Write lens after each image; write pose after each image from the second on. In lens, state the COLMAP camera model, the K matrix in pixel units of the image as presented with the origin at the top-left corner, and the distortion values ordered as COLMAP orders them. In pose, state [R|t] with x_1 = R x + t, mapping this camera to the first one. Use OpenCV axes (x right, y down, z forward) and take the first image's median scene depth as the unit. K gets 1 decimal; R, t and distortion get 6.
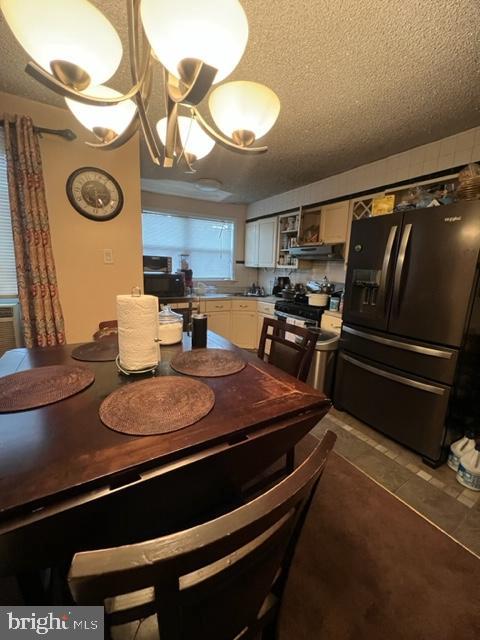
lens RADIAL K [[253.1, 0, 239.3], [0, 253.1, 320.1], [0, 0, 1]] dist [-0.002841, 0.000204]
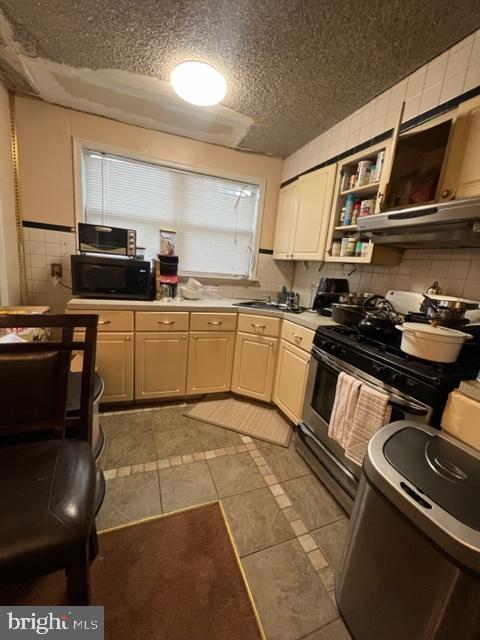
lens RADIAL K [[253.1, 0, 239.5], [0, 253.1, 319.9], [0, 0, 1]] dist [-0.002841, 0.000204]
pose [[0.983151, 0.093740, -0.156929, 0.068511], [-0.094044, 0.995553, 0.005502, -0.072361], [0.156747, 0.009348, 0.987595, 0.470606]]
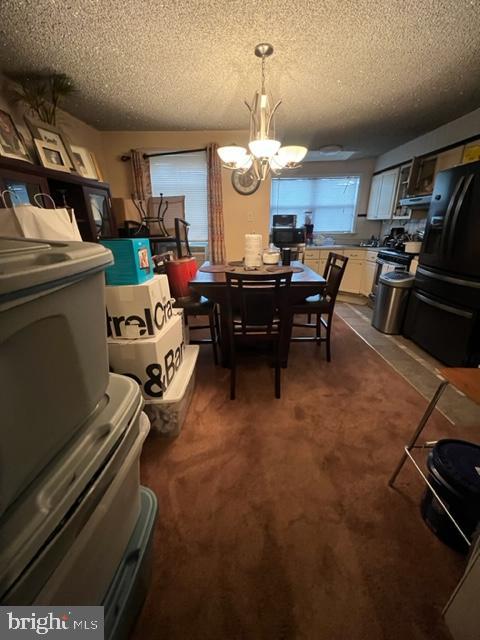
lens RADIAL K [[253.1, 0, 241.0], [0, 253.1, 319.9], [0, 0, 1]] dist [-0.002841, 0.000204]
pose [[0.853364, 0.147021, -0.500155, 0.213838], [-0.068492, 0.982711, 0.172009, 0.077278], [0.516797, -0.112530, 0.848680, -0.307276]]
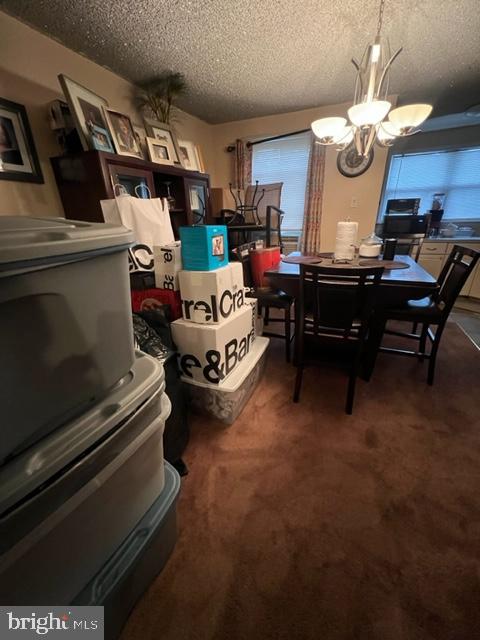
lens RADIAL K [[253.1, 0, 241.8], [0, 253.1, 320.0], [0, 0, 1]] dist [-0.002841, 0.000204]
pose [[0.587565, 0.263819, -0.764962, 0.231216], [-0.118408, 0.963214, 0.241244, 0.073546], [0.800467, -0.051169, 0.597189, -0.249883]]
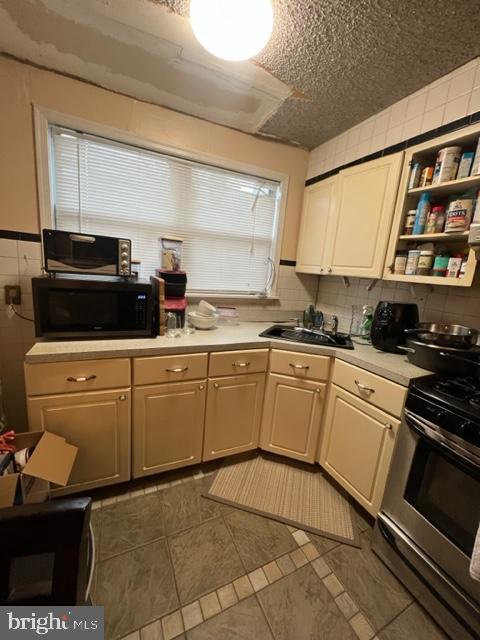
lens RADIAL K [[253.1, 0, 239.4], [0, 253.1, 319.5], [0, 0, 1]] dist [-0.002841, 0.000204]
pose [[0.993906, 0.070467, -0.084762, -0.053913], [-0.071549, 0.997389, -0.009794, -0.129765], [0.083851, 0.015798, 0.996353, 0.611357]]
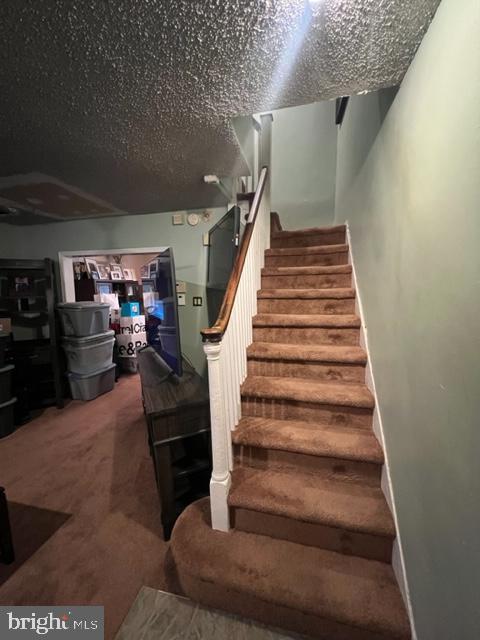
lens RADIAL K [[253.1, 0, 238.4], [0, 253.1, 321.3], [0, 0, 1]] dist [-0.002841, 0.000204]
pose [[0.724795, 0.039312, -0.687842, 1.097923], [-0.101301, 0.993601, -0.049956, 0.132060], [0.681477, 0.105887, 0.724139, -0.577741]]
